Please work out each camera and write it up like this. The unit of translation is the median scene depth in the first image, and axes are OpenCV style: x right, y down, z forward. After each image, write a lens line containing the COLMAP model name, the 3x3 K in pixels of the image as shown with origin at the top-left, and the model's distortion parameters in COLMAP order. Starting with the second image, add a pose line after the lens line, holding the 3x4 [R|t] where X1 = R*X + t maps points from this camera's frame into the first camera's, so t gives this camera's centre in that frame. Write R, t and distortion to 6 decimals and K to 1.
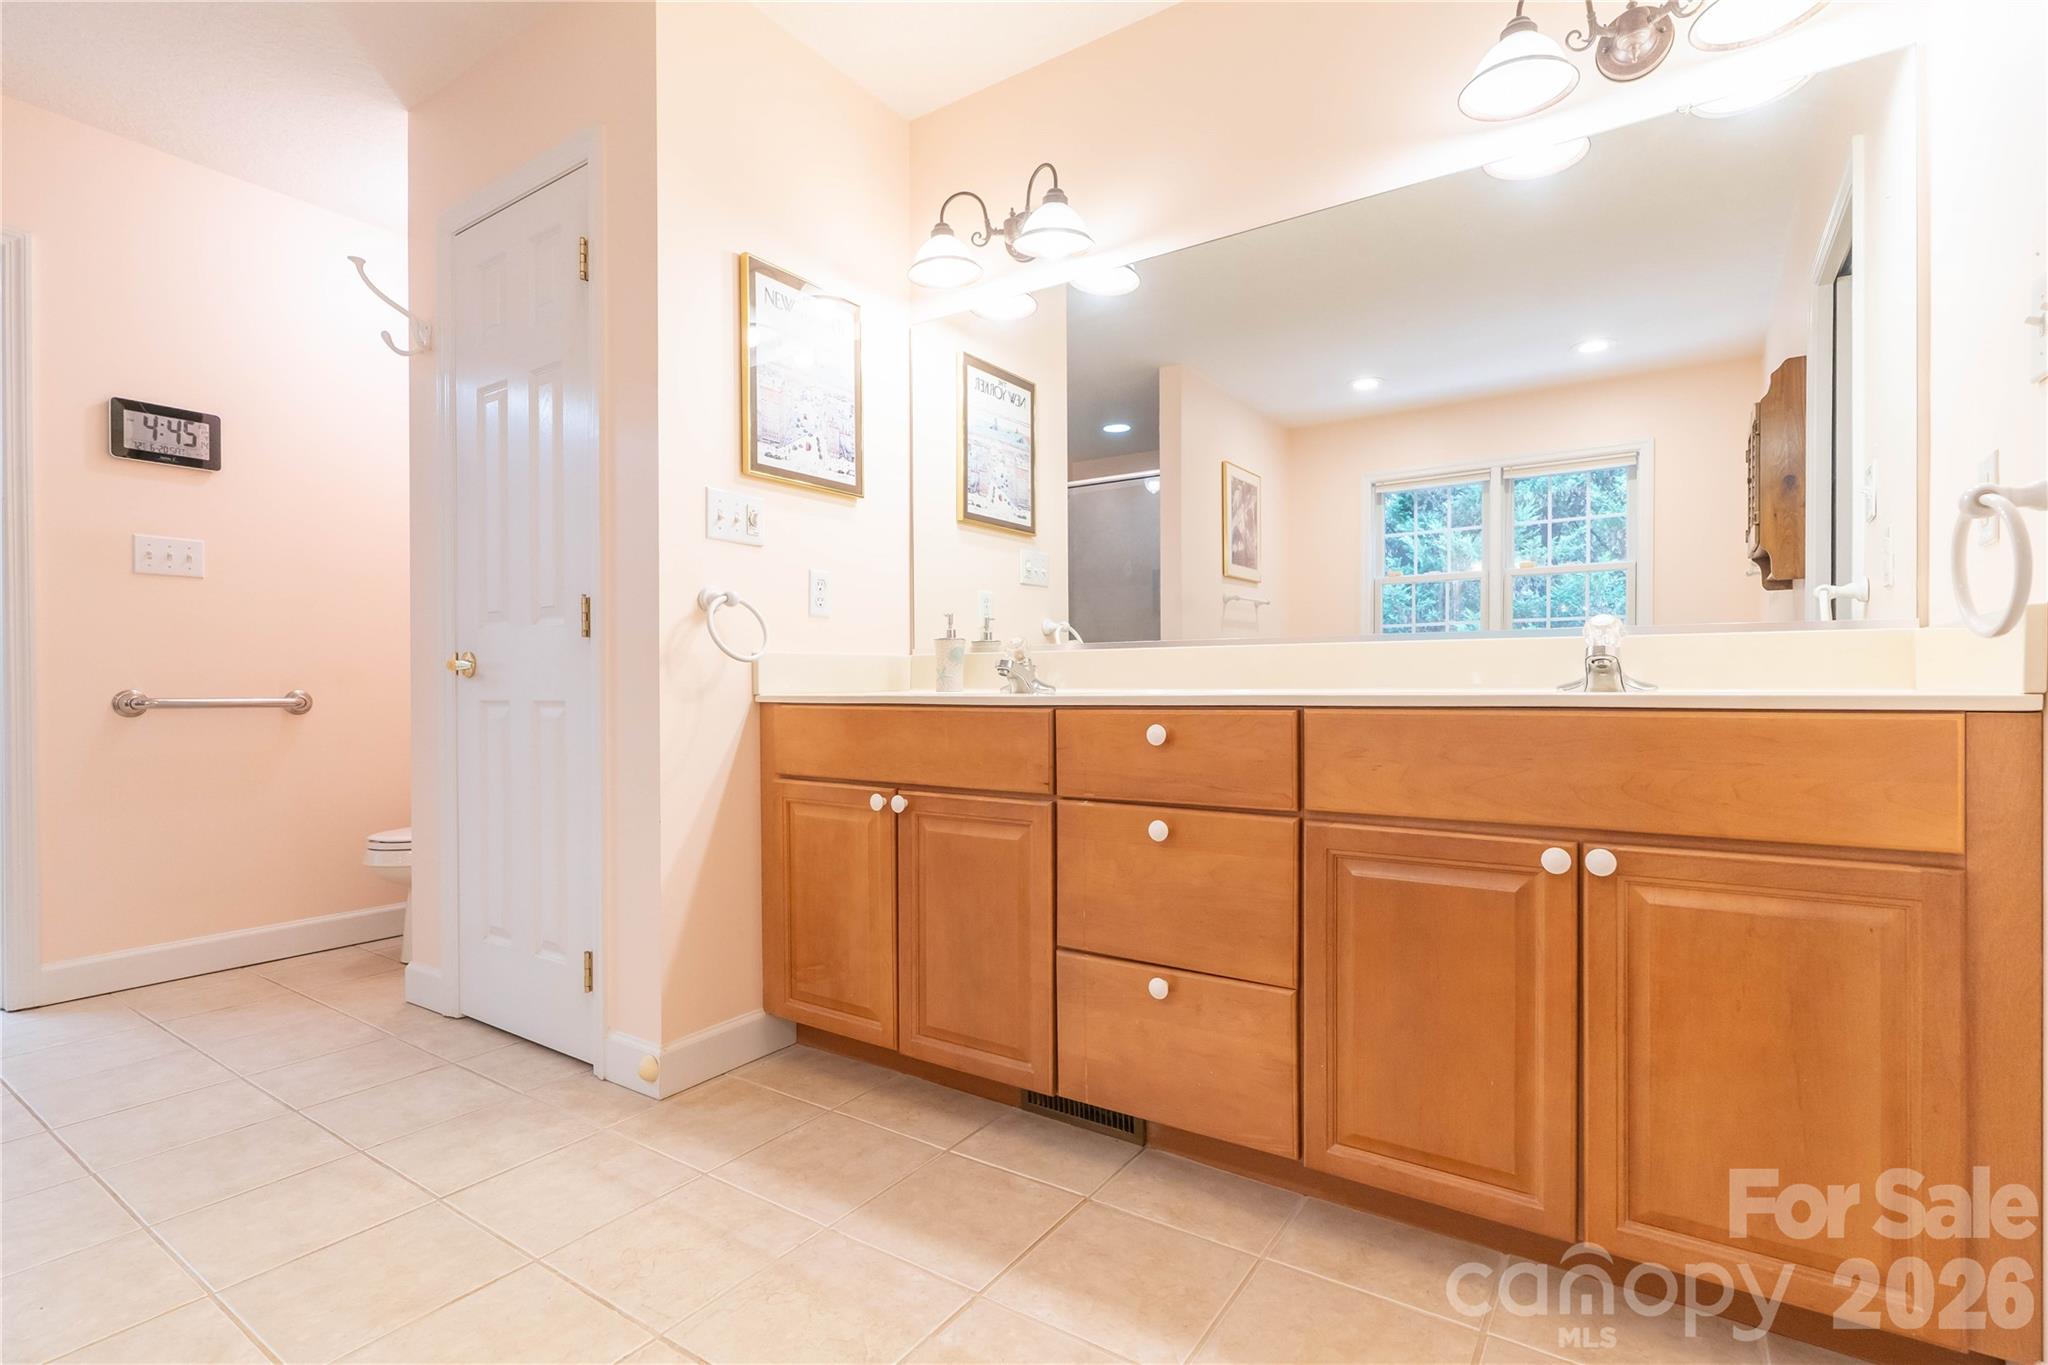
lens RADIAL K [[953.3, 0, 1021.9], [0, 953.3, 683.7], [0, 0, 1]] dist [0.000613, 0.001410]
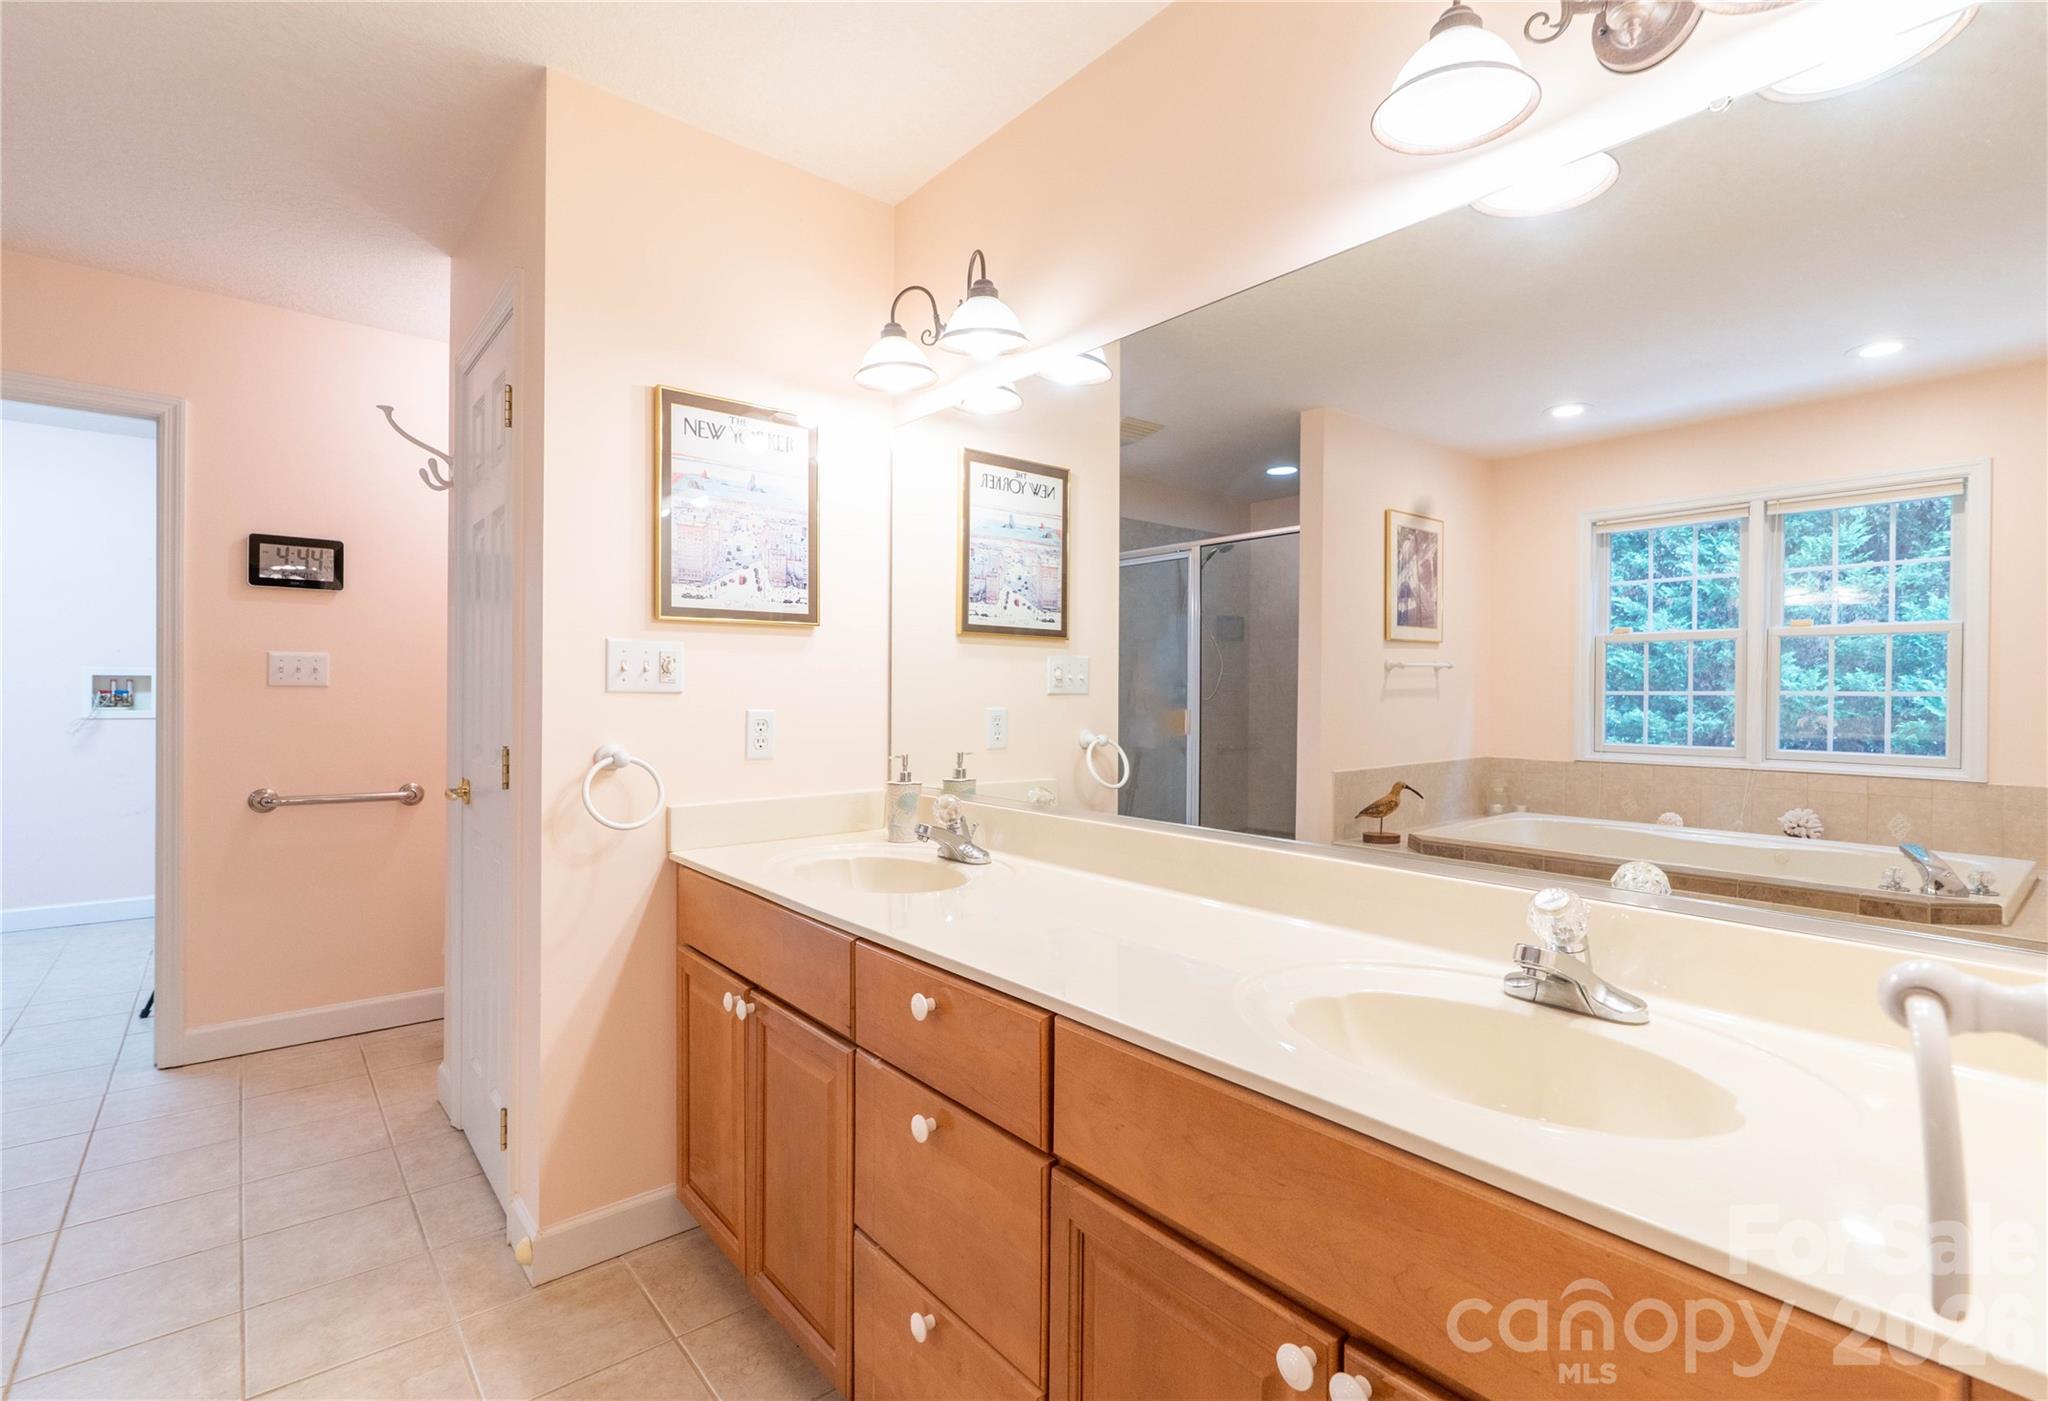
lens RADIAL K [[943.4, 0, 1028.4], [0, 943.4, 698.9], [0, 0, 1]] dist [0.006927, -0.000806]
pose [[0.964095, 0.012386, -0.265270, 0.260139], [-0.011473, 0.999922, 0.004994, -0.124386], [0.265311, -0.001771, 0.964161, 0.161264]]
